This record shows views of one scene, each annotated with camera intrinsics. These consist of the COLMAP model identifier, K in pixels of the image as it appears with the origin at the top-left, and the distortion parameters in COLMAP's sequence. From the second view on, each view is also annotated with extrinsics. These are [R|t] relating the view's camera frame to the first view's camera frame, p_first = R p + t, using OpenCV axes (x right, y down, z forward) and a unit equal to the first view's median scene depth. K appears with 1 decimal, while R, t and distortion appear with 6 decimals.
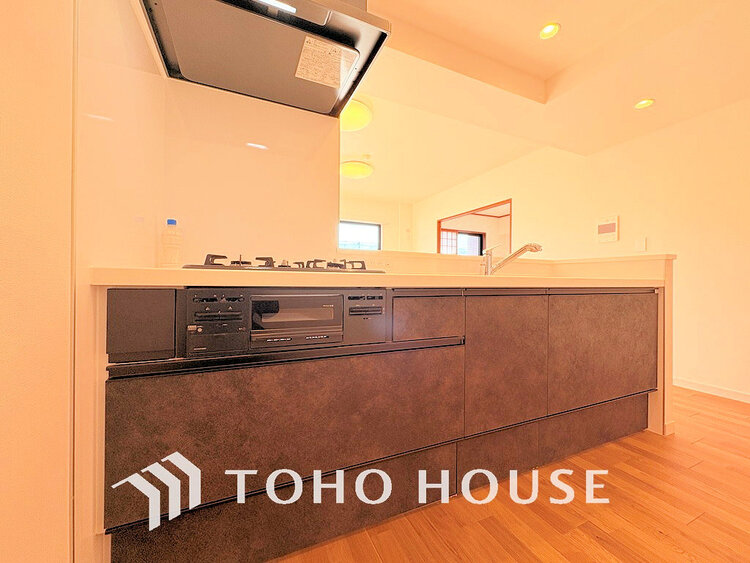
lens RADIAL K [[300.0, 0, 376.3], [0, 300.0, 282.0], [0, 0, 1]] dist [0.004837, 0.000010]
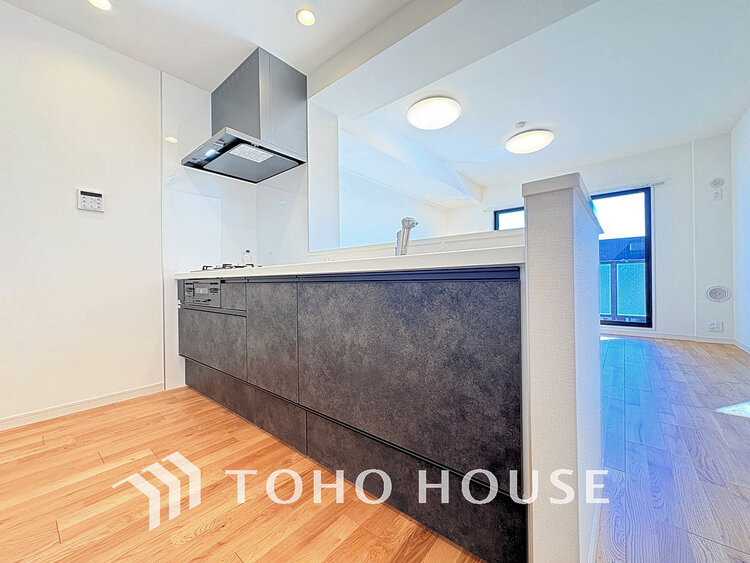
lens RADIAL K [[300.0, 0, 377.1], [0, 300.0, 281.7], [0, 0, 1]] dist [0.004837, 0.000010]
pose [[0.440458, -0.010913, -0.897707, 1.580794], [0.012196, 0.999907, -0.006171, 0.050707], [0.897691, -0.008230, 0.440549, 0.799540]]
